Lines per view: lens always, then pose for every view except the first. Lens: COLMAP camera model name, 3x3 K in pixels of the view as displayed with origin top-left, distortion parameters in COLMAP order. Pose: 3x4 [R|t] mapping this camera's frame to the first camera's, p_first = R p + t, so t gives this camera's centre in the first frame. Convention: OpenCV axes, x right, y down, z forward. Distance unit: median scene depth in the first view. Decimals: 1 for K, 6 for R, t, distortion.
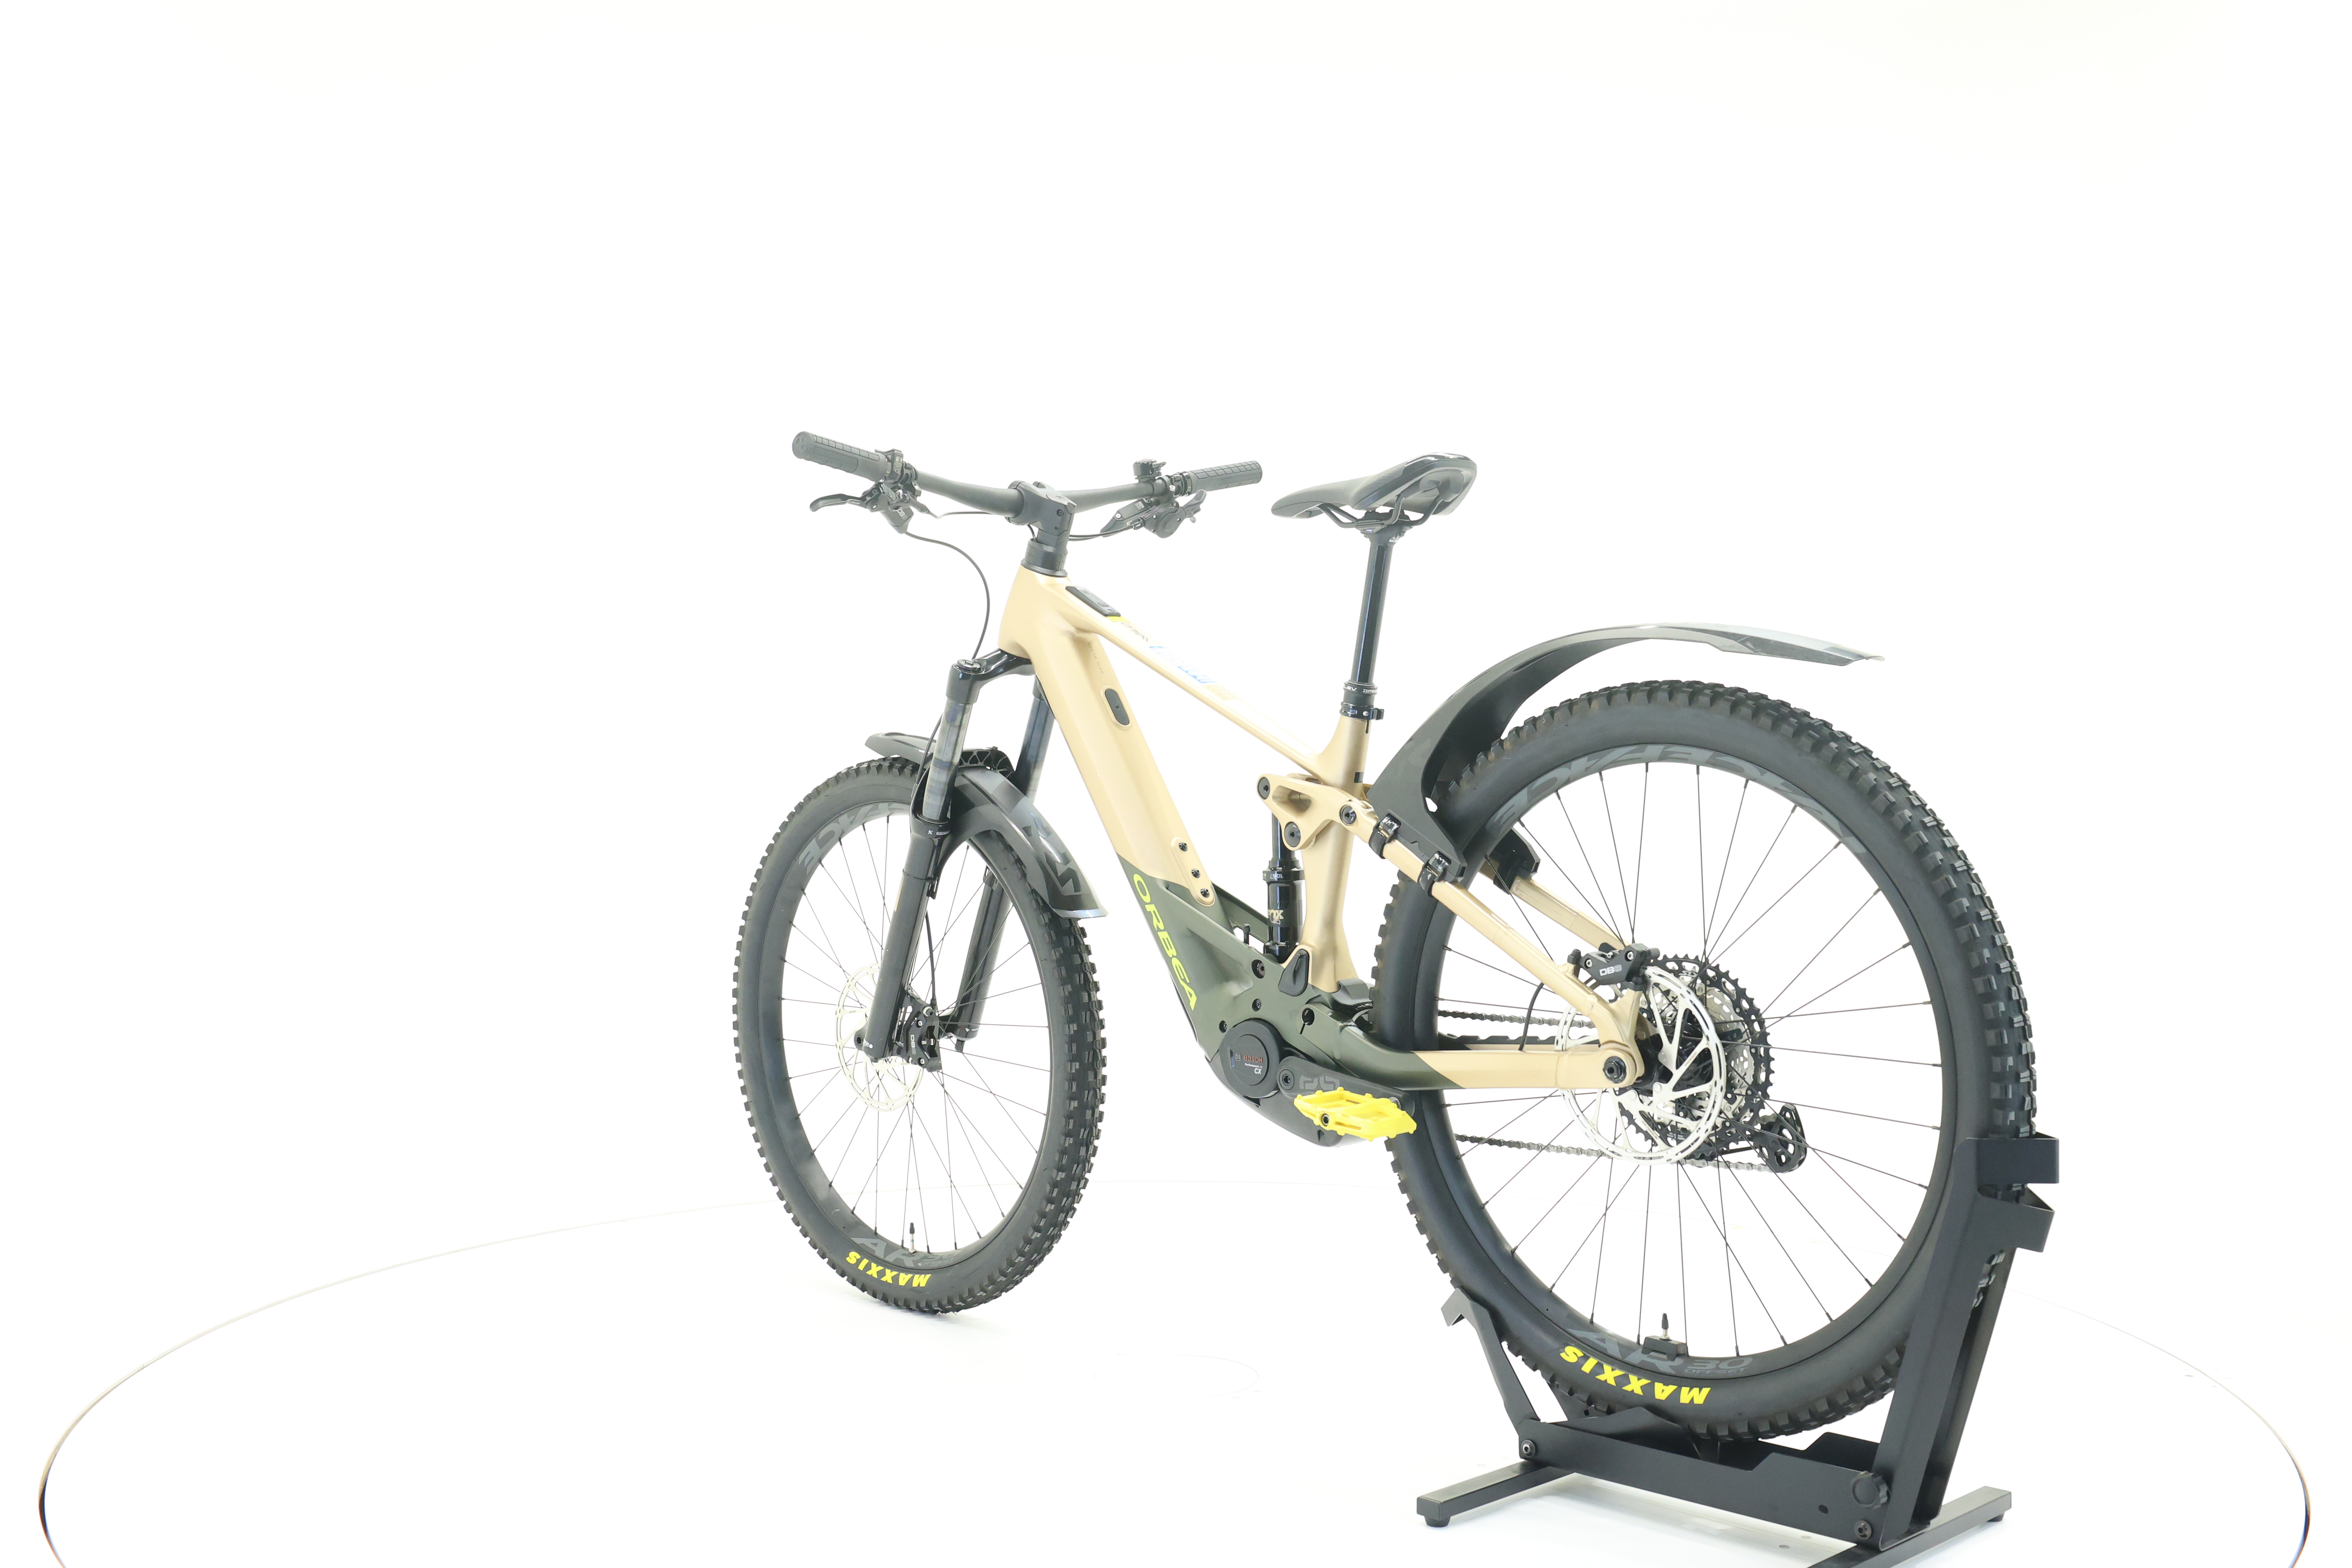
lens RADIAL K [[2443.5, 0, 1178.5], [0, 2443.5, 772.1], [0, 0, 1]] dist [-0.002898, 0.000000]
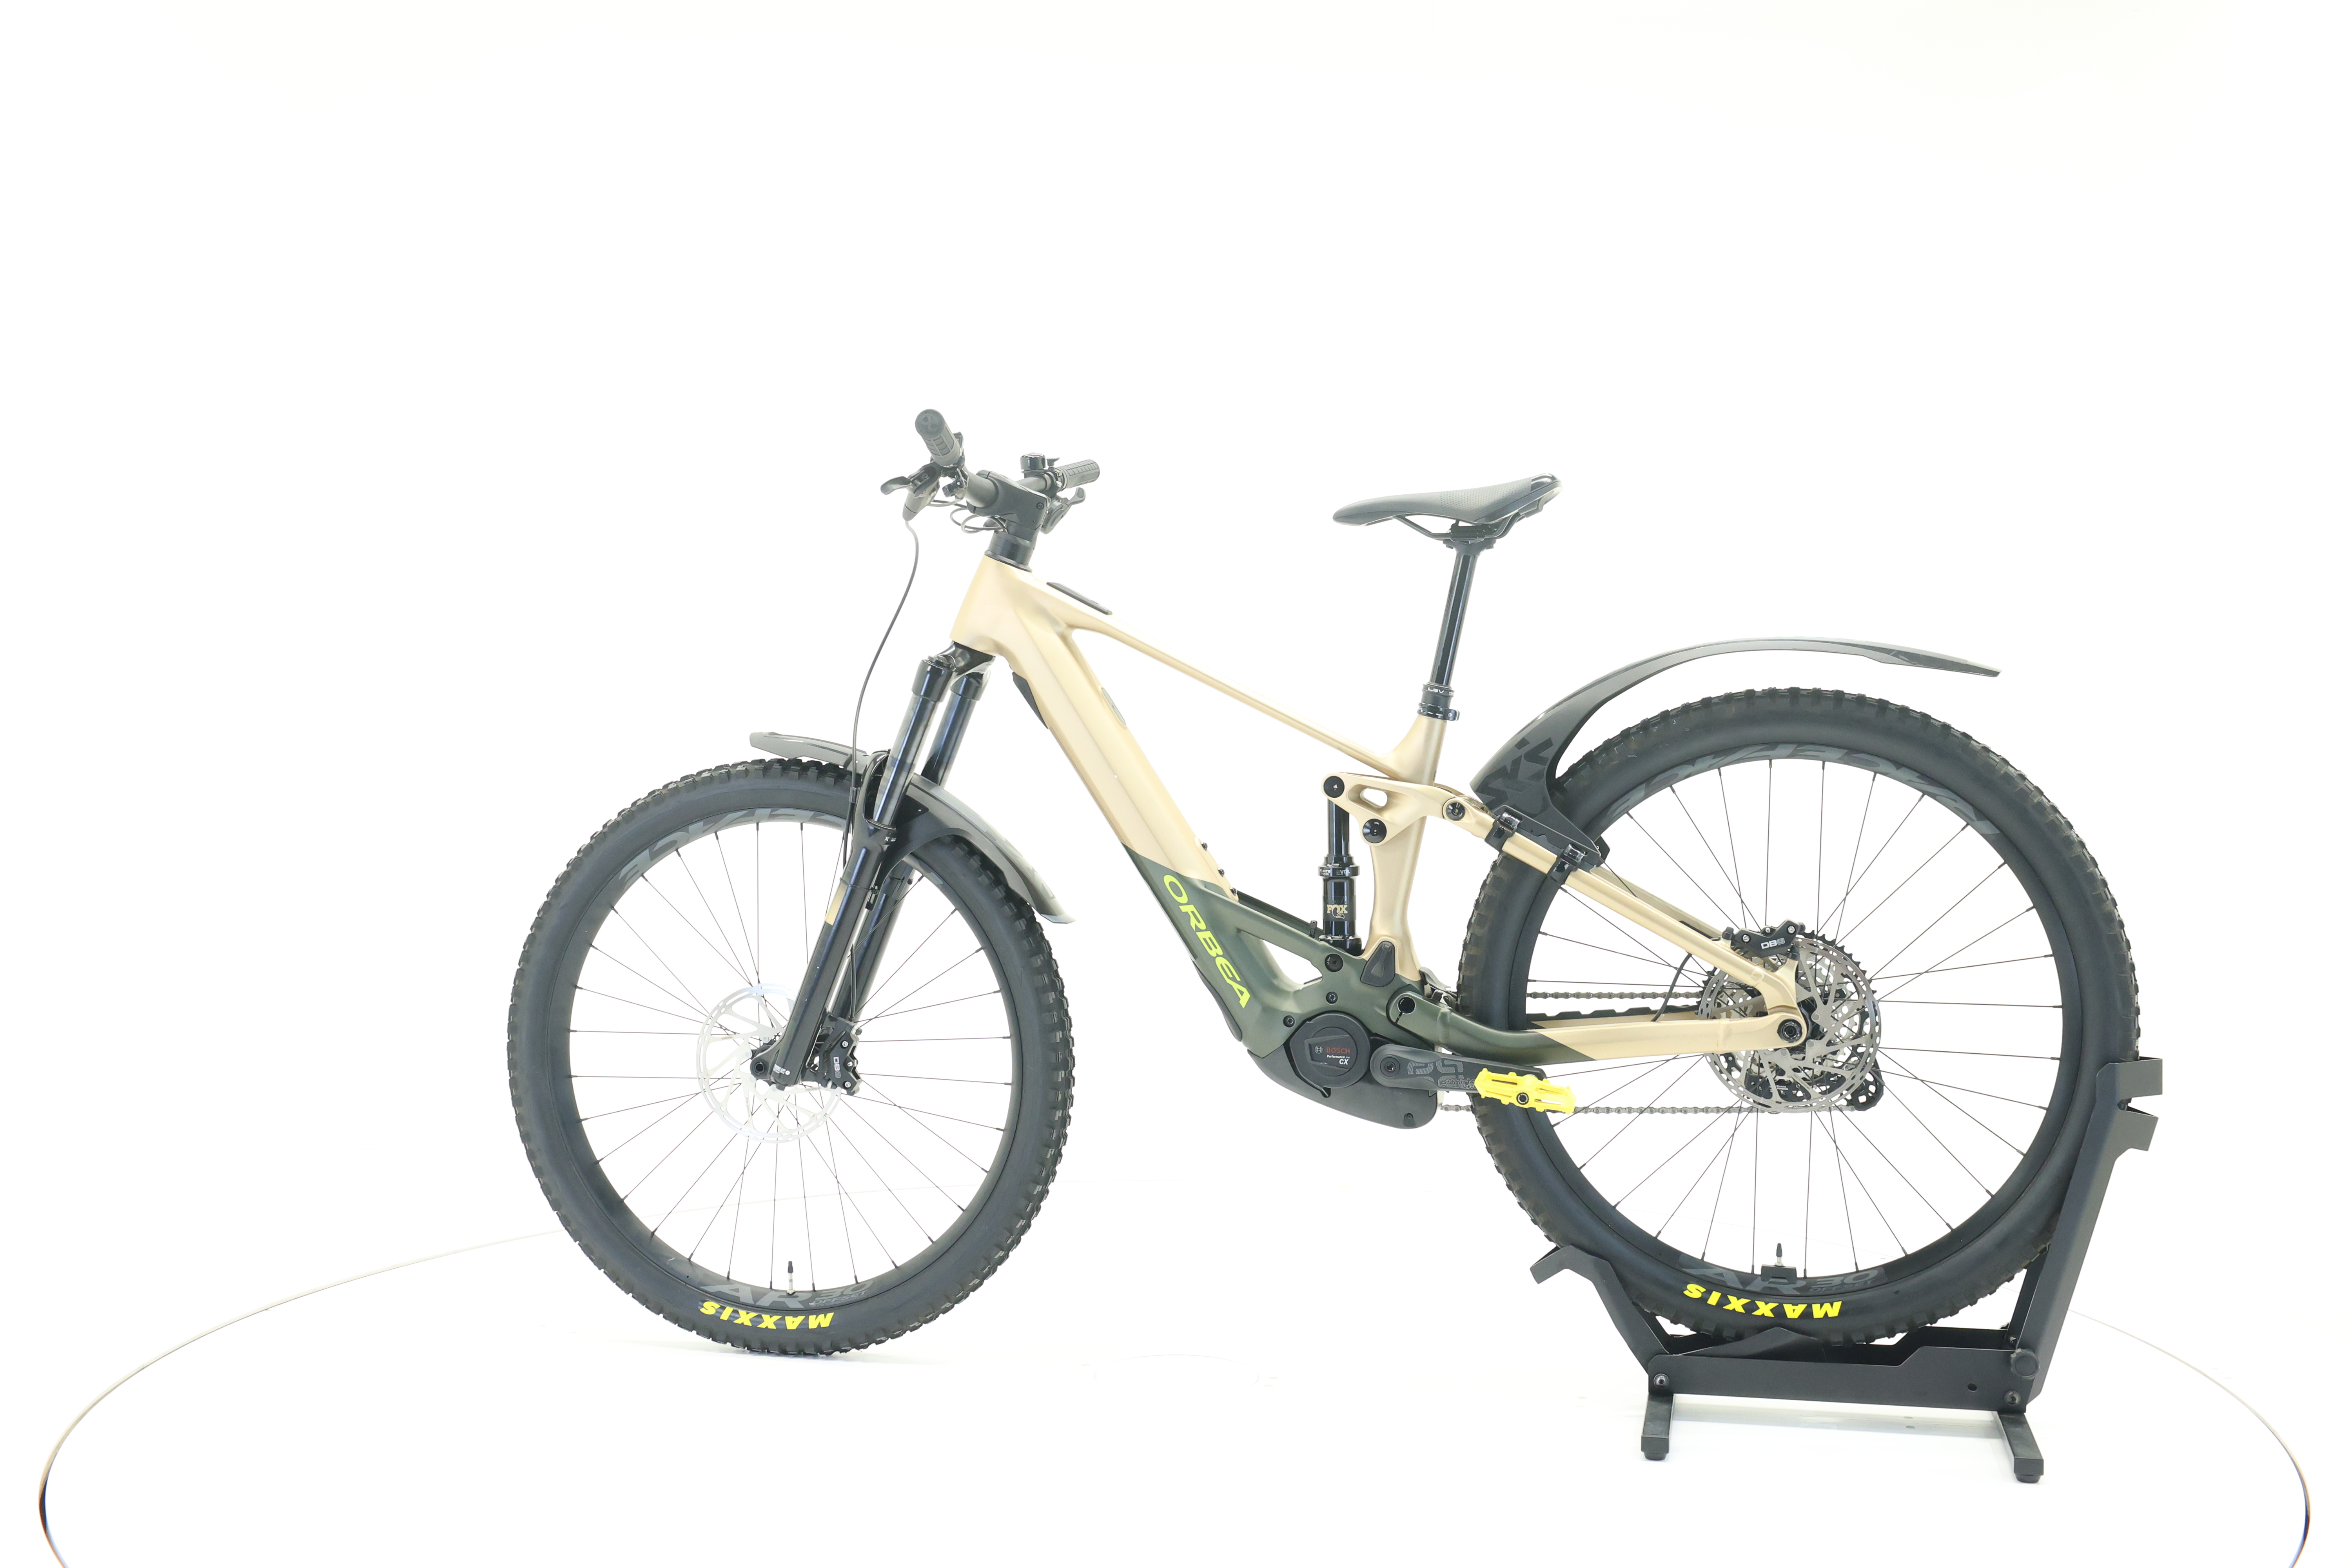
lens RADIAL K [[2443.5, 0, 1171.6], [0, 2443.5, 776.8], [0, 0, 1]] dist [-0.002898, 0.000000]
pose [[0.847847, -0.010813, 0.530131, -0.577143], [0.008358, 0.999940, 0.007028, -0.005490], [-0.530176, -0.001528, 0.847886, 0.166771]]
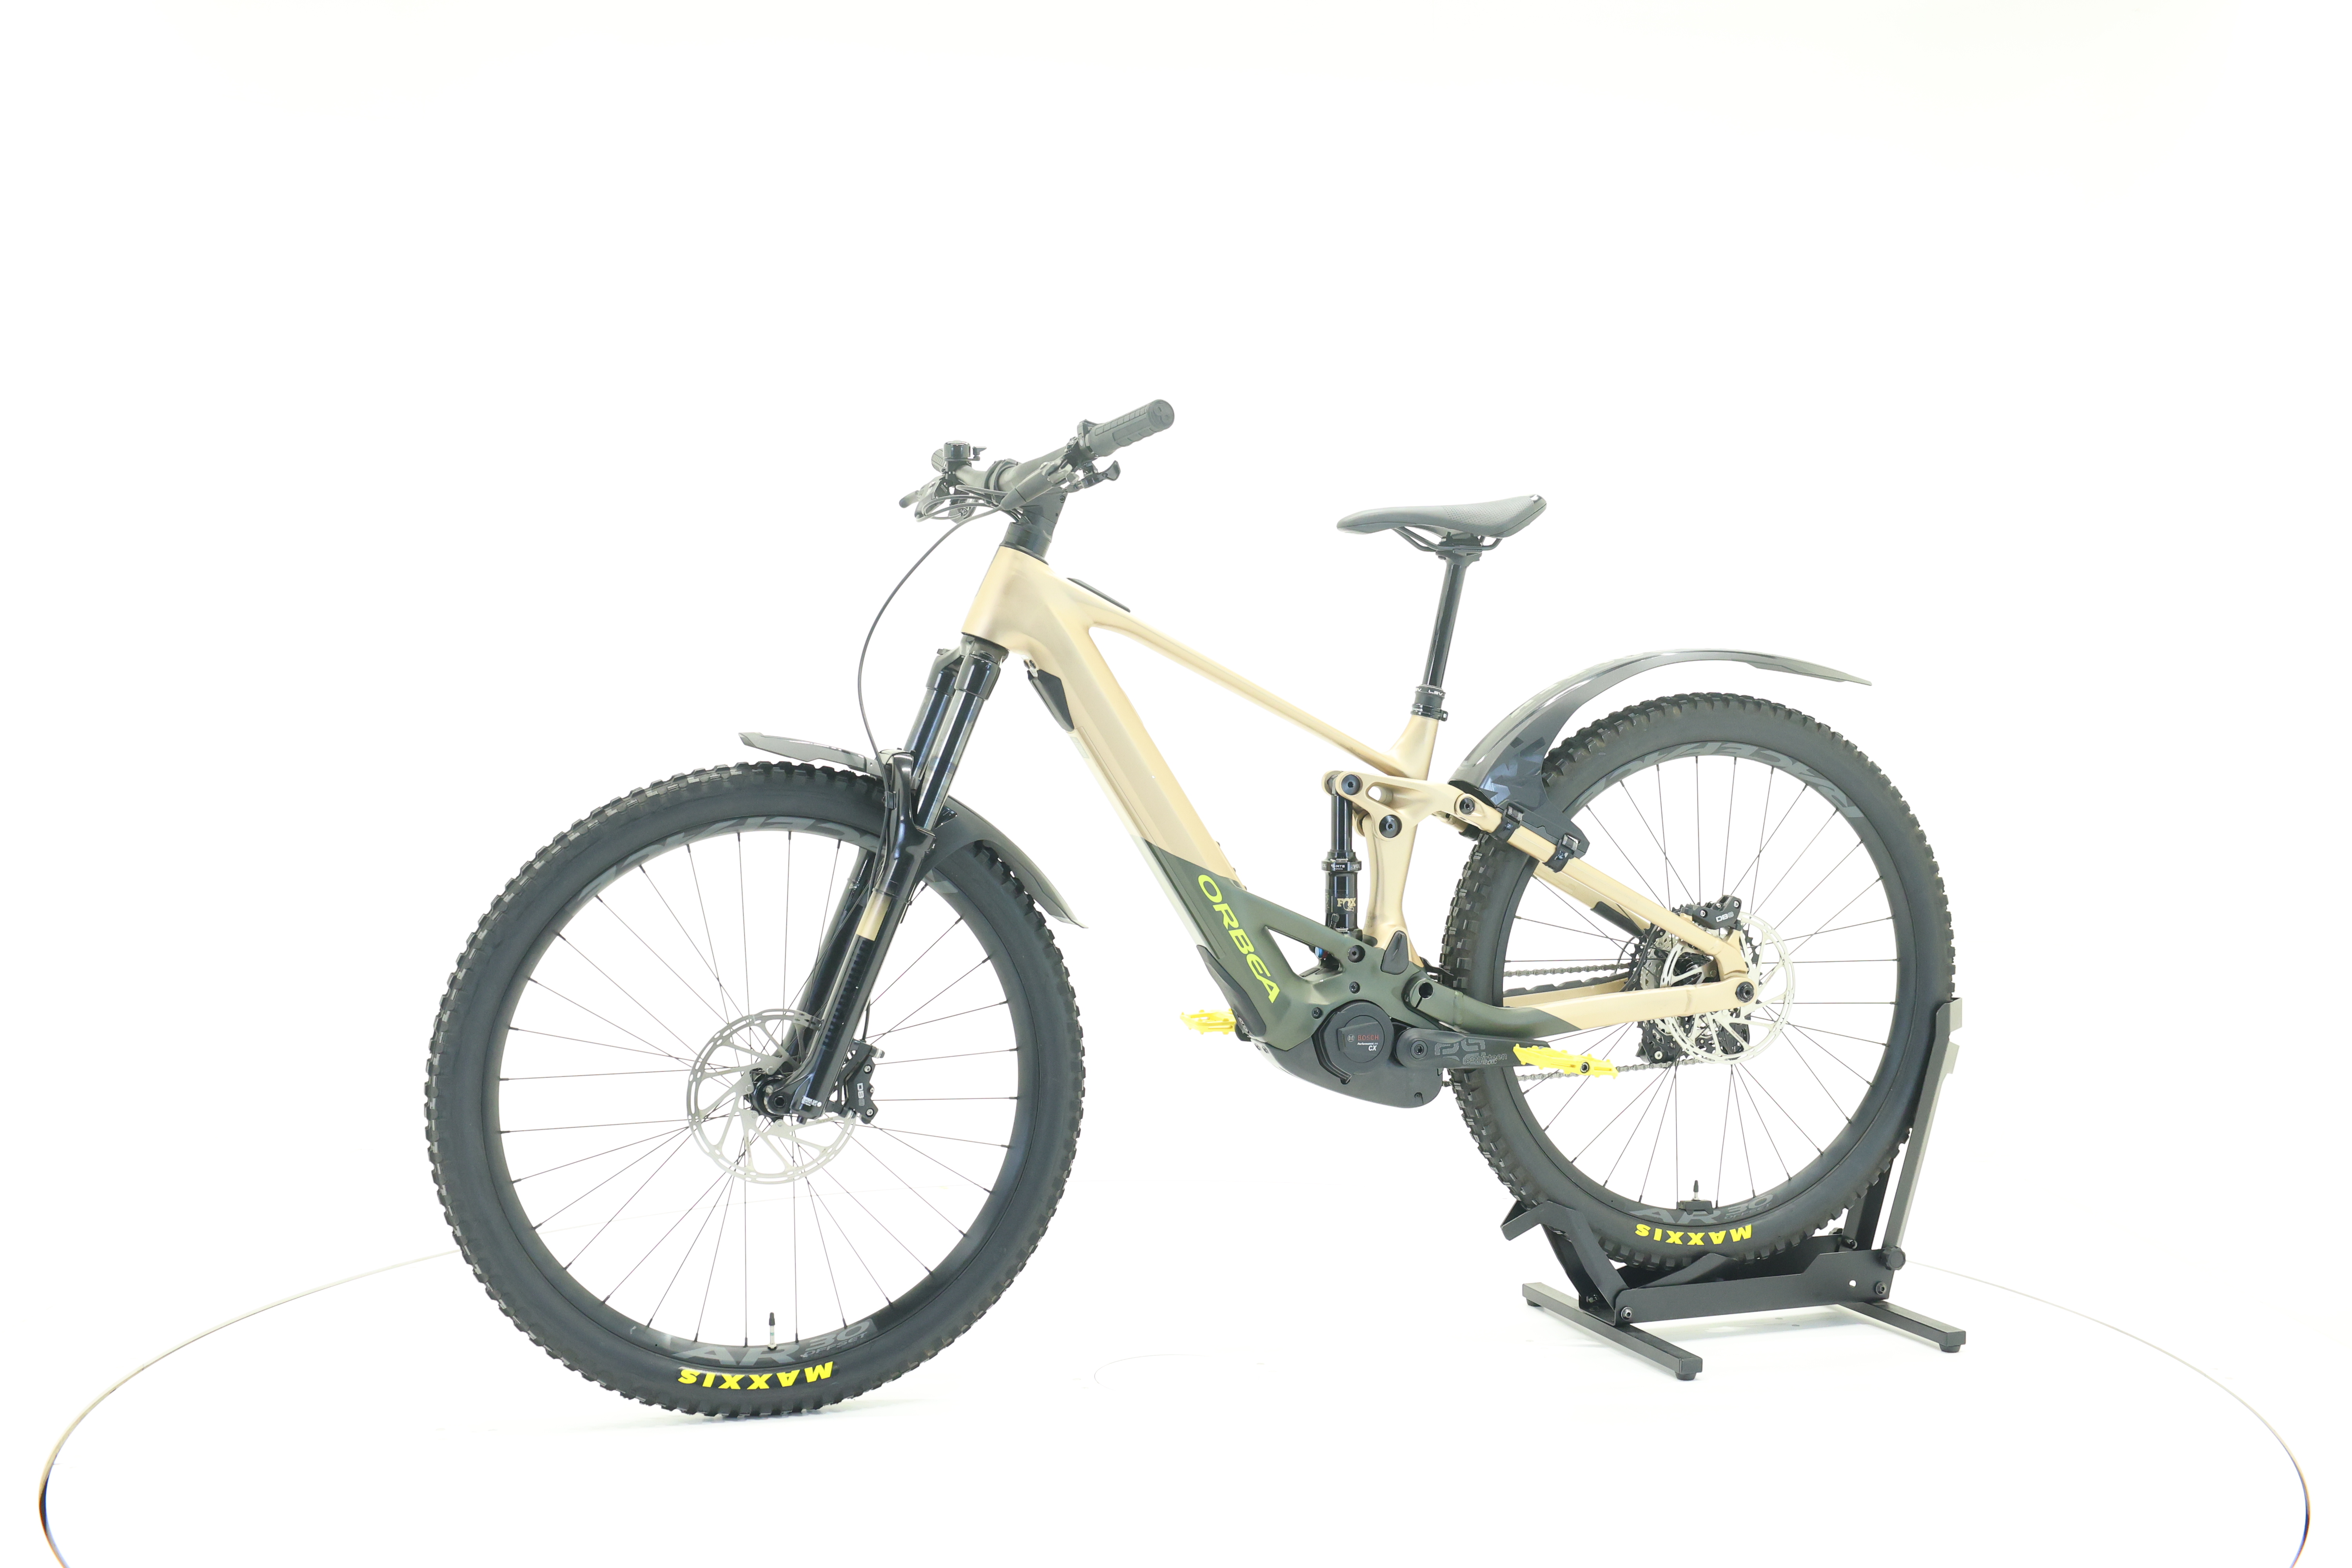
lens RADIAL K [[2443.5, 0, 1175.1], [0, 2443.5, 784.2], [0, 0, 1]] dist [-0.002898, 0.000000]
pose [[0.436887, -0.021252, 0.899265, -0.974665], [0.012636, 0.999767, 0.017488, -0.013406], [-0.899428, 0.003722, 0.437054, 0.612311]]
